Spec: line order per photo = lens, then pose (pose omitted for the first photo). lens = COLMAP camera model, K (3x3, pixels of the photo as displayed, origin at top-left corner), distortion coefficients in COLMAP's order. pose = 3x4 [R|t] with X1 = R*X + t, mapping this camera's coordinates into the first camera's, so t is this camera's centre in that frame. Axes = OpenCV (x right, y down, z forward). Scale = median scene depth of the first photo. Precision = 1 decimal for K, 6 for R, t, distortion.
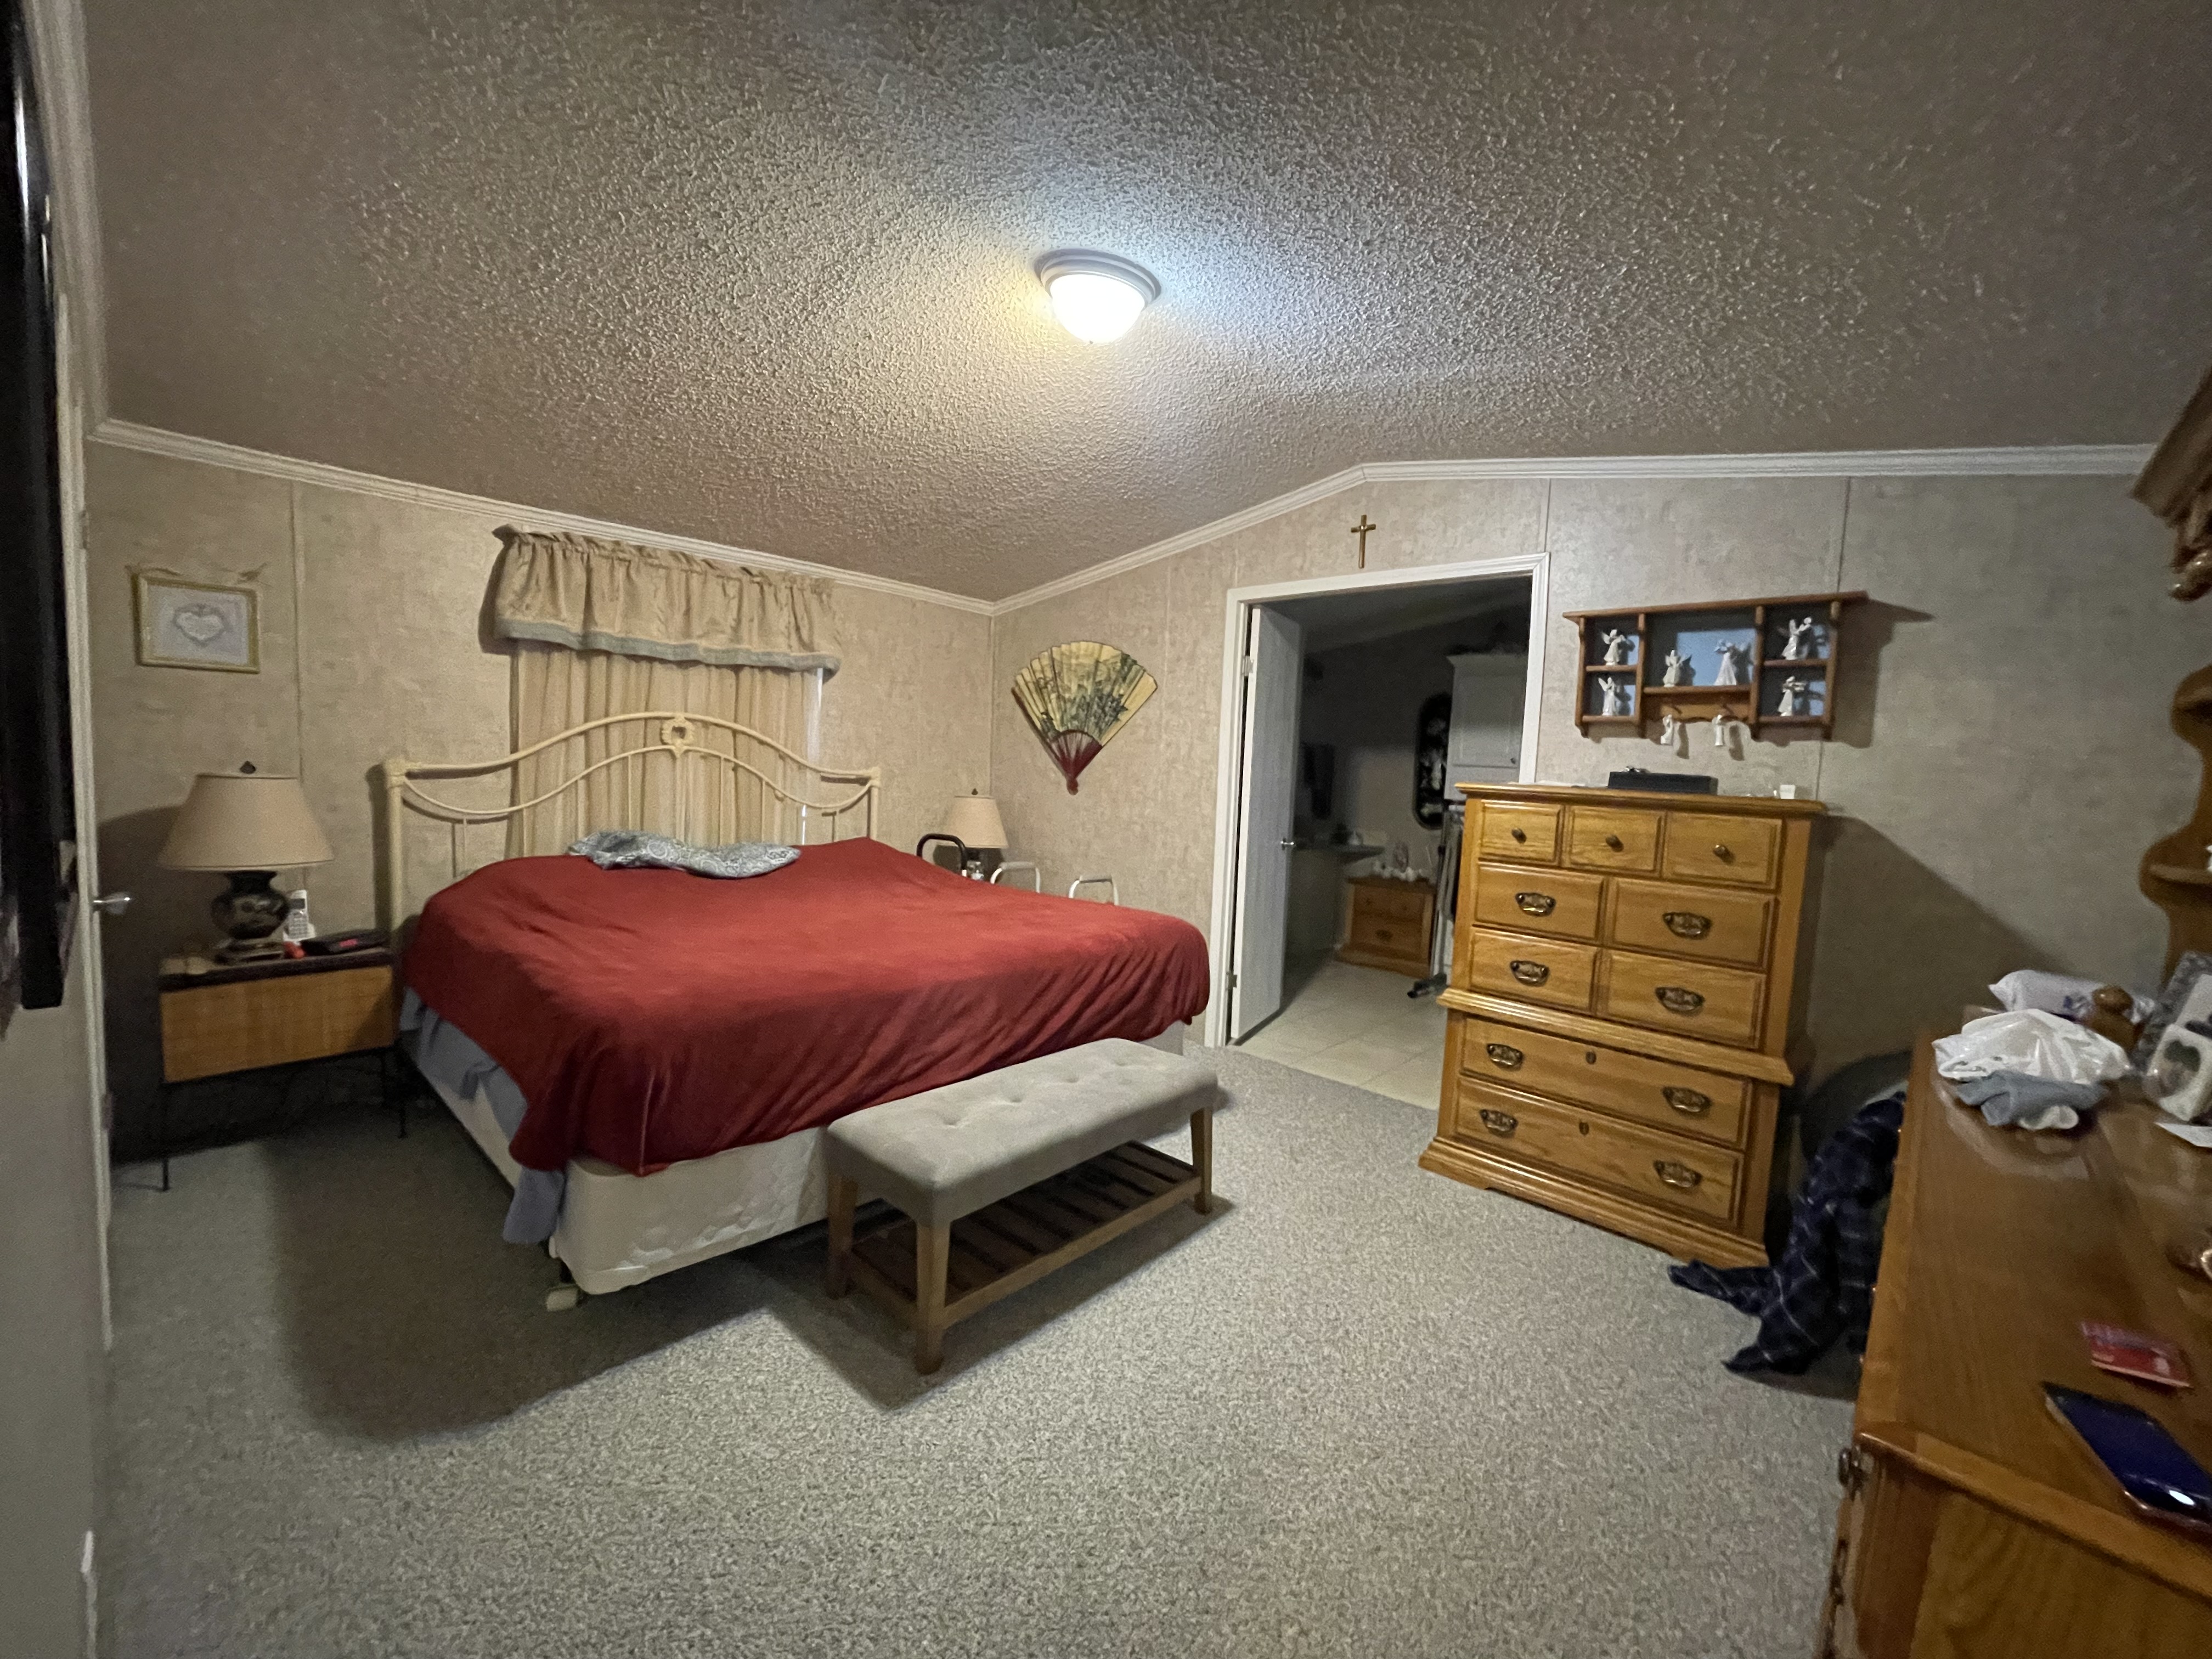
lens RADIAL K [[899.7, 0, 1106.0], [0, 899.7, 829.5], [0, 0, 1]] dist [-0.000190, -0.000030]
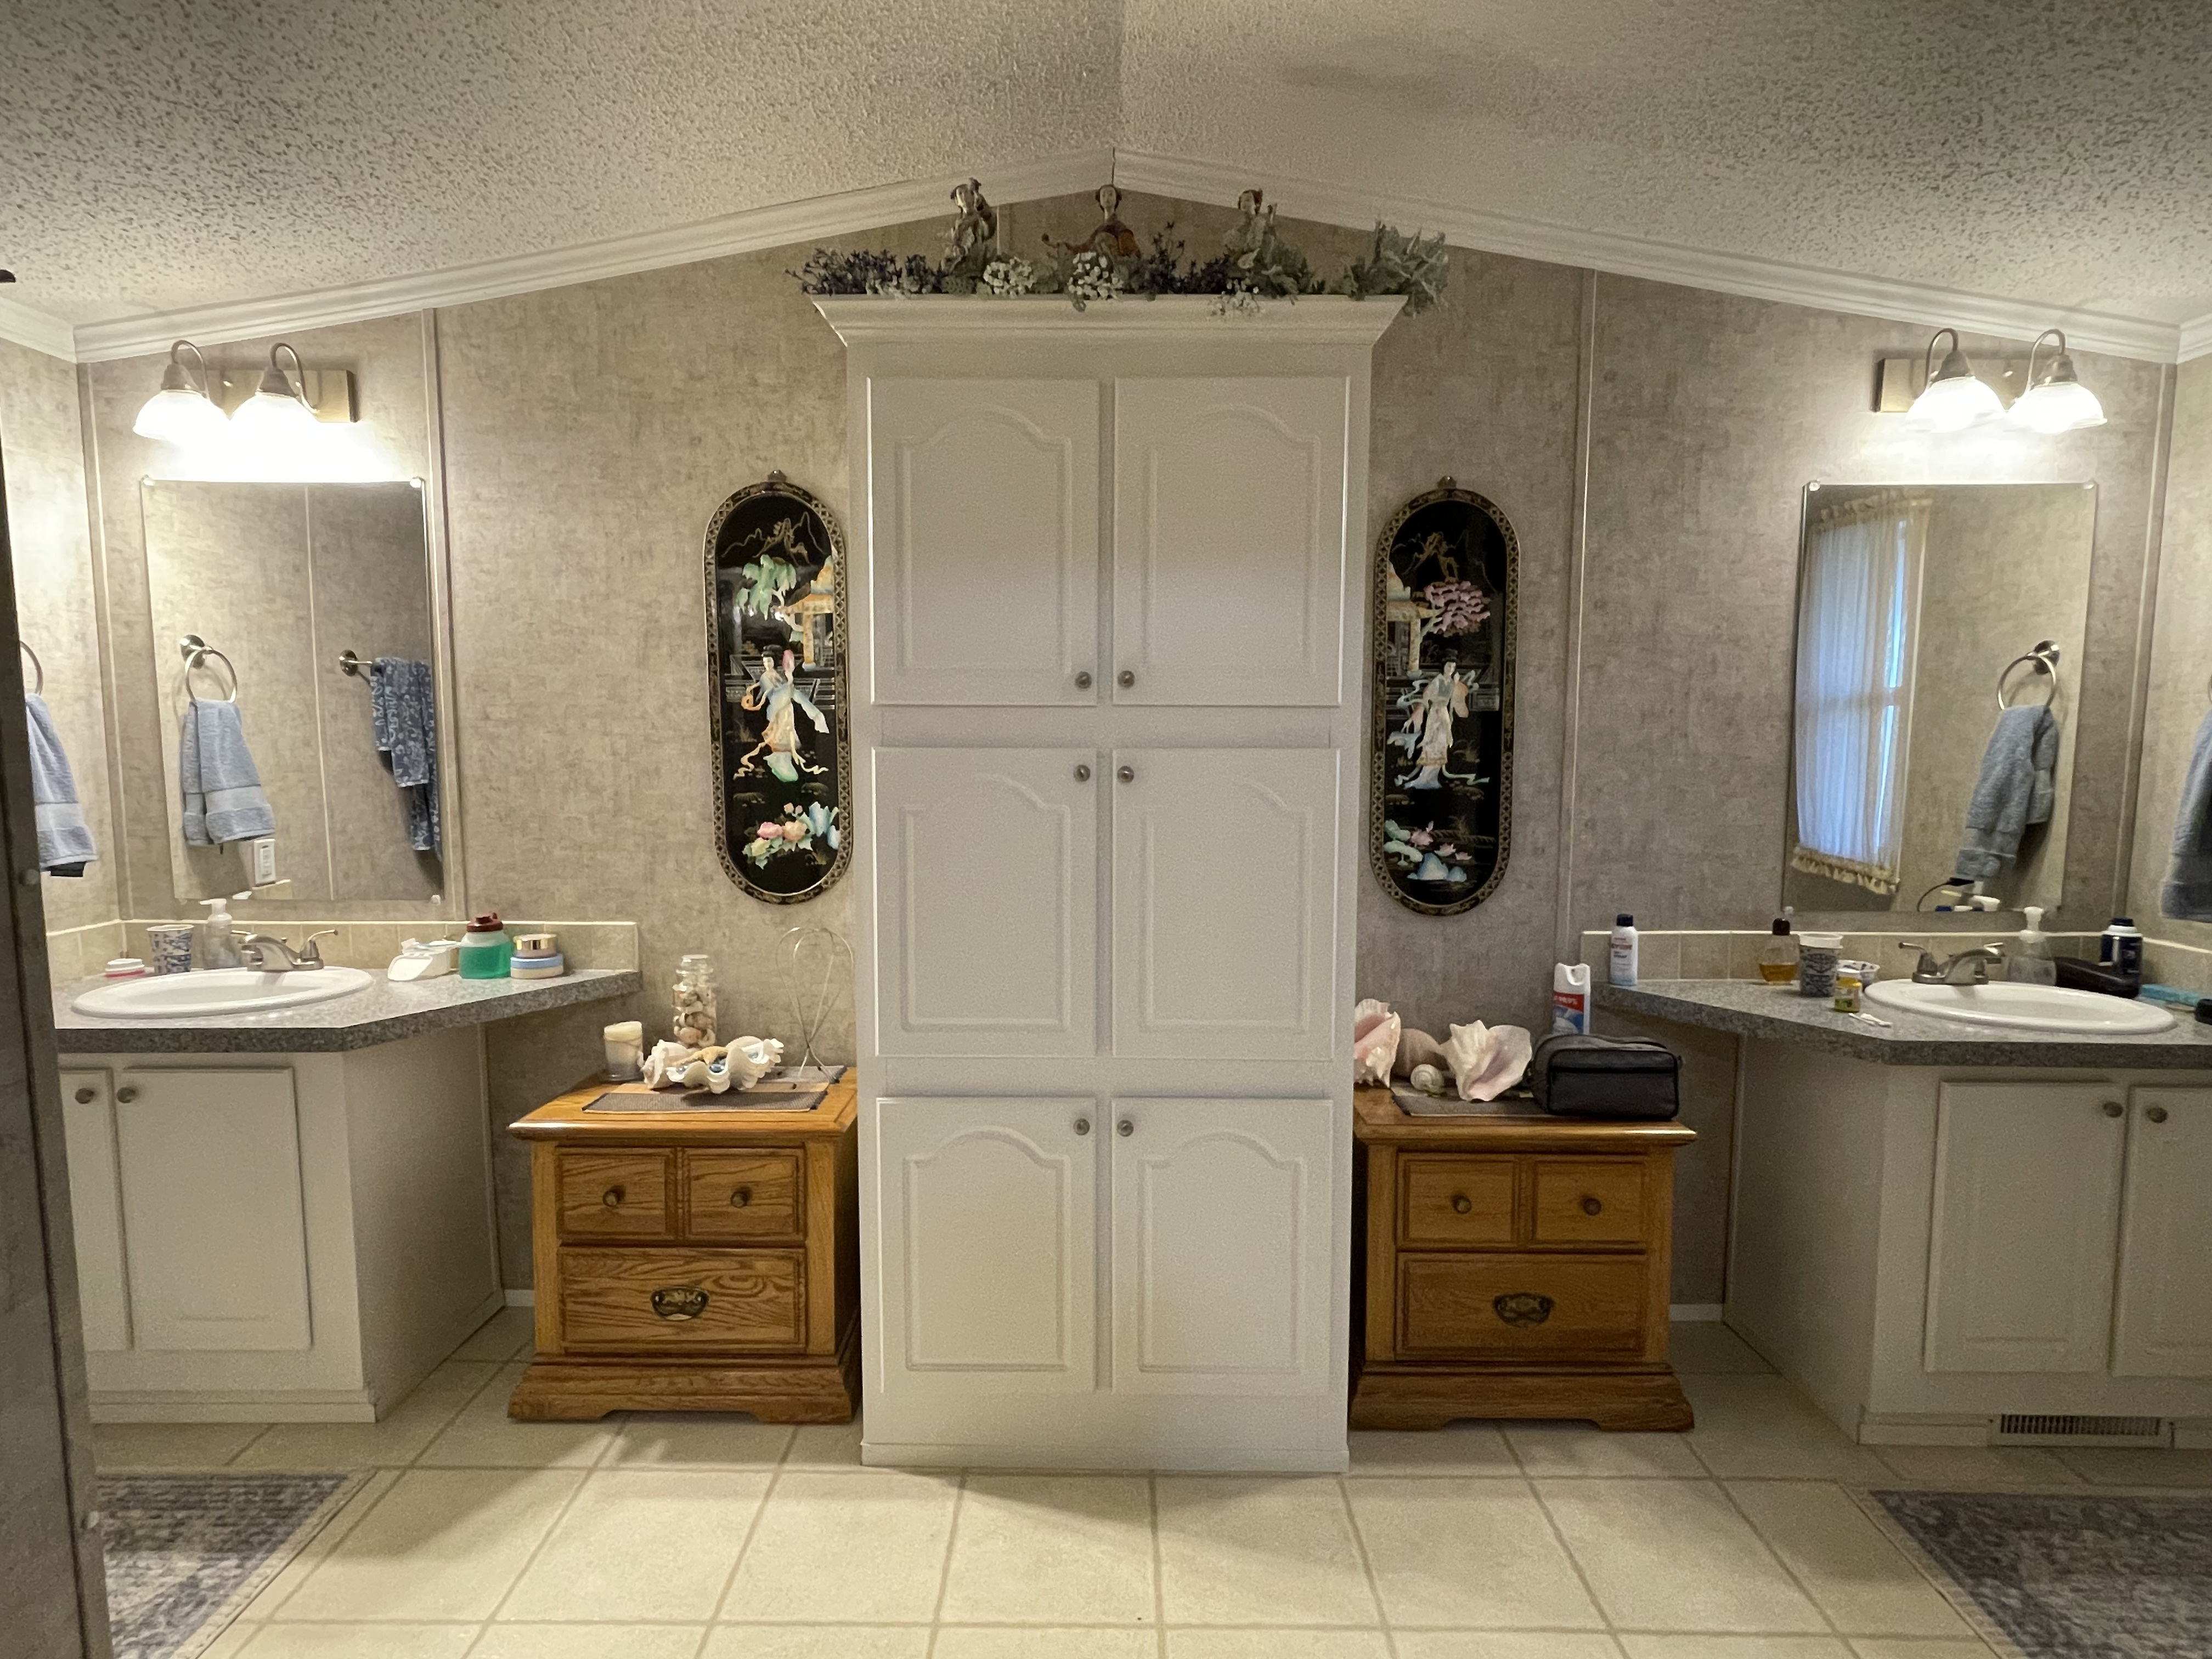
lens RADIAL K [[1118.5, 0, 1106.0], [0, 1118.5, 829.5], [0, 0, 1]] dist [-0.019158, 0.005991]
pose [[0.737367, -0.105564, 0.667192, 0.180372], [0.083326, 0.994384, 0.065243, -0.043481], [-0.670333, 0.007487, 0.742023, 0.619814]]
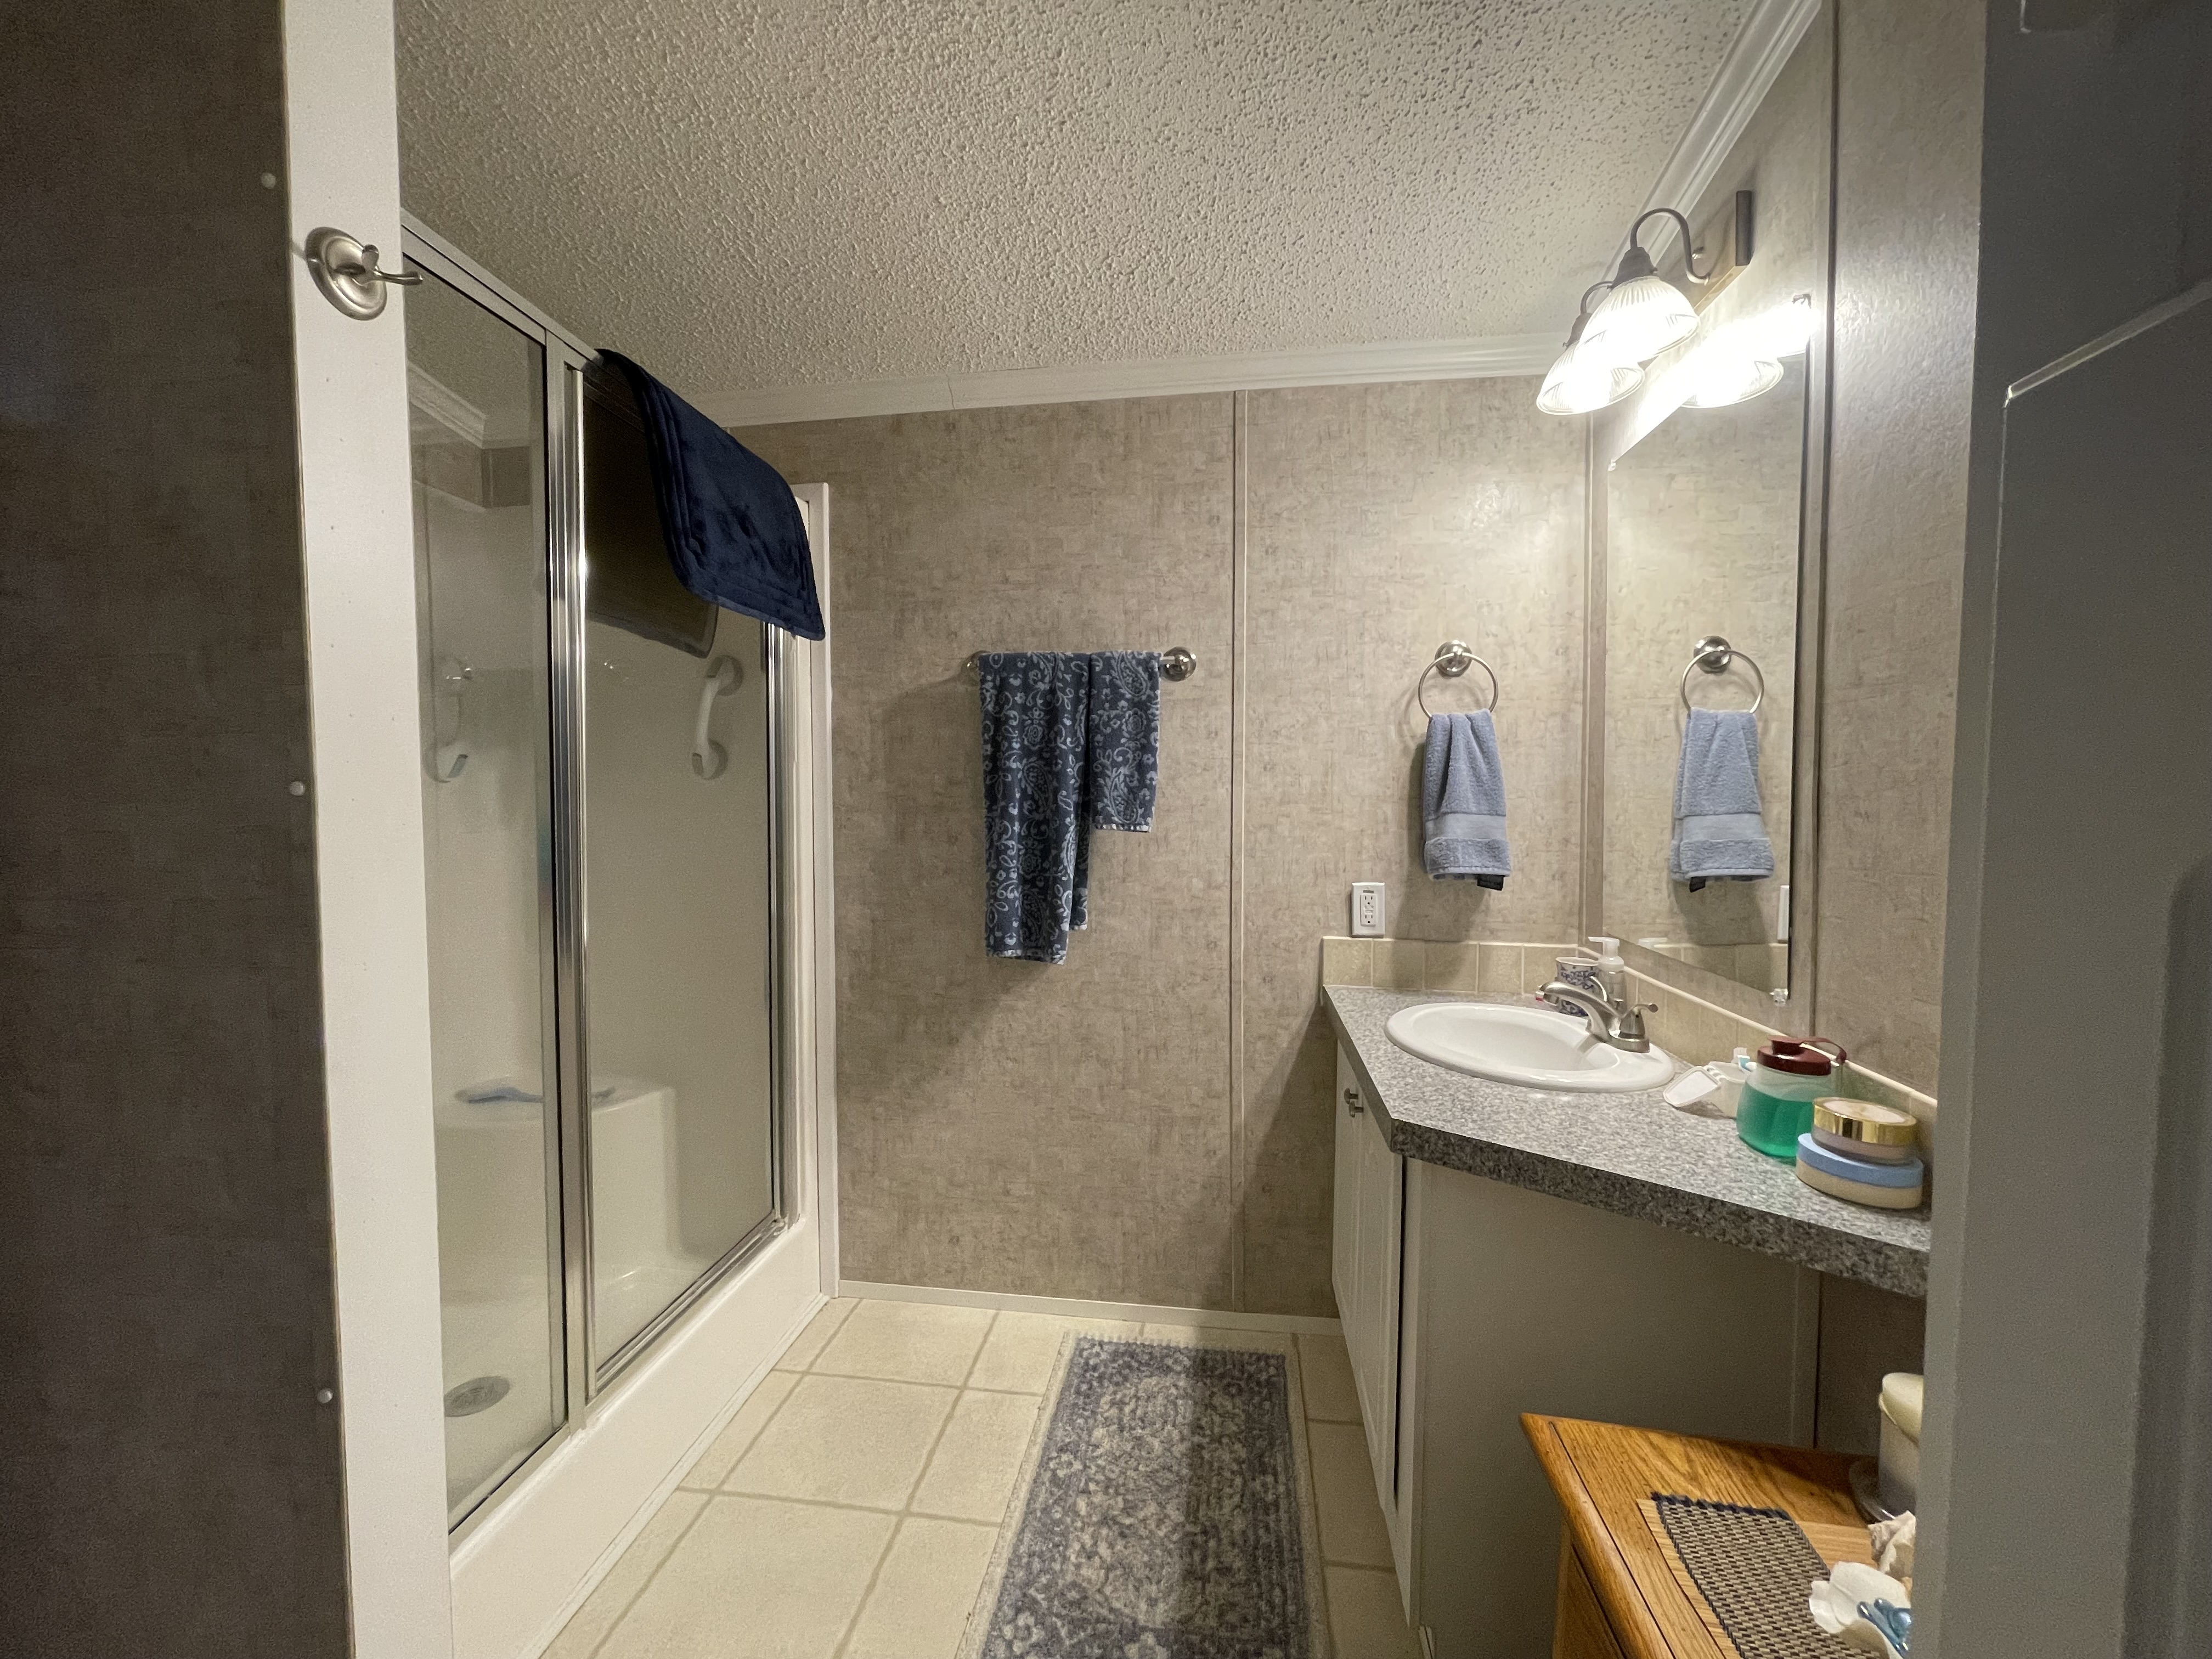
lens RADIAL K [[899.7, 0, 1106.0], [0, 899.7, 829.5], [0, 0, 1]] dist [-0.000190, -0.000030]
pose [[0.570514, -0.011454, -0.821208, 0.341843], [-0.043325, 0.998091, -0.044020, -0.033754], [0.820144, 0.060692, 0.568928, 0.841934]]
